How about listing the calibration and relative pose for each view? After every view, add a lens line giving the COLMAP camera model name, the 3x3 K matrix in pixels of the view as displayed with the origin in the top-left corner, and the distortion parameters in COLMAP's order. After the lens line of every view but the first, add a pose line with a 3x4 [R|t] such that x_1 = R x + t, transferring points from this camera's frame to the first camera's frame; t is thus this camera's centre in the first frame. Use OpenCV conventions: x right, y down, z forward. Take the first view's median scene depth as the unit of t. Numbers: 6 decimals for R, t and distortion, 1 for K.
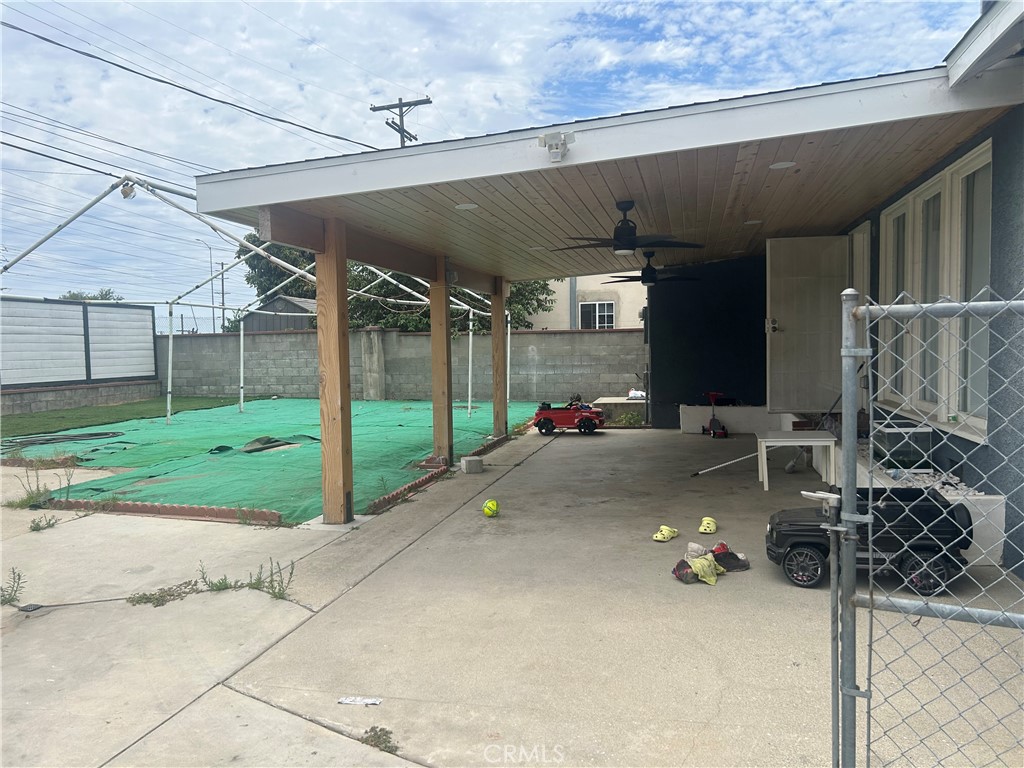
lens RADIAL K [[771.4, 0, 511.3], [0, 771.4, 383.6], [0, 0, 1]] dist [0.025707, -0.012029]
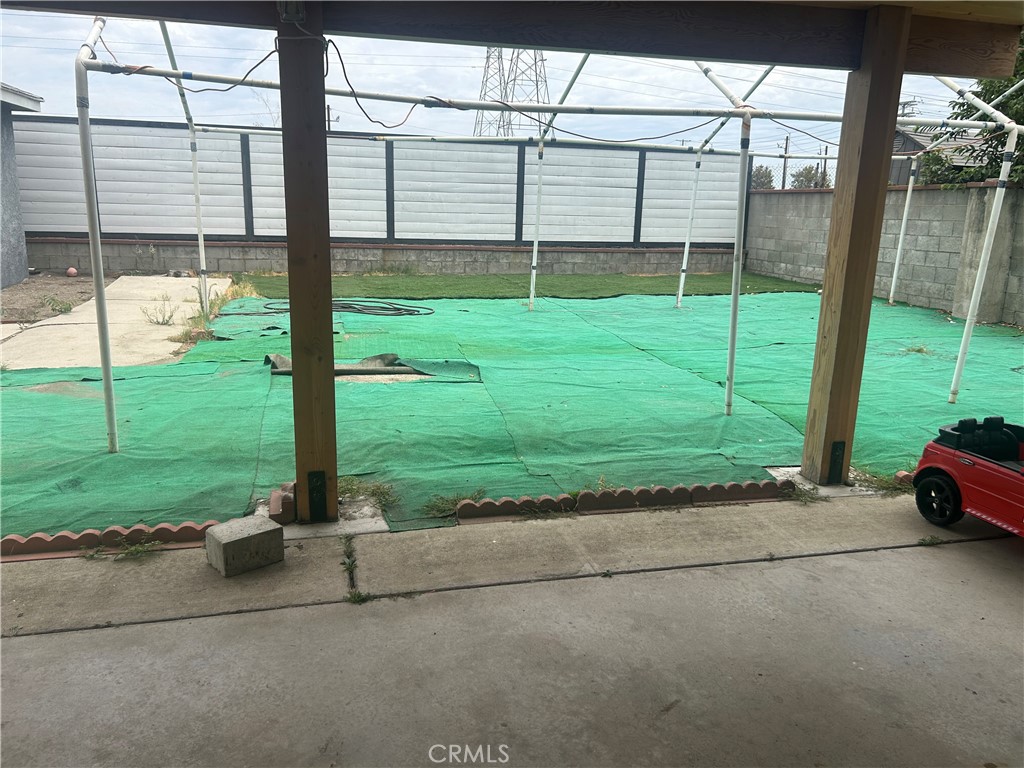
lens RADIAL K [[771.4, 0, 512.8], [0, 771.4, 384.2], [0, 0, 1]] dist [0.025707, -0.012029]
pose [[0.451825, 0.233826, -0.860918, 0.157005], [-0.078524, 0.971717, 0.222709, -0.031867], [0.888644, -0.033023, 0.457407, 0.489172]]
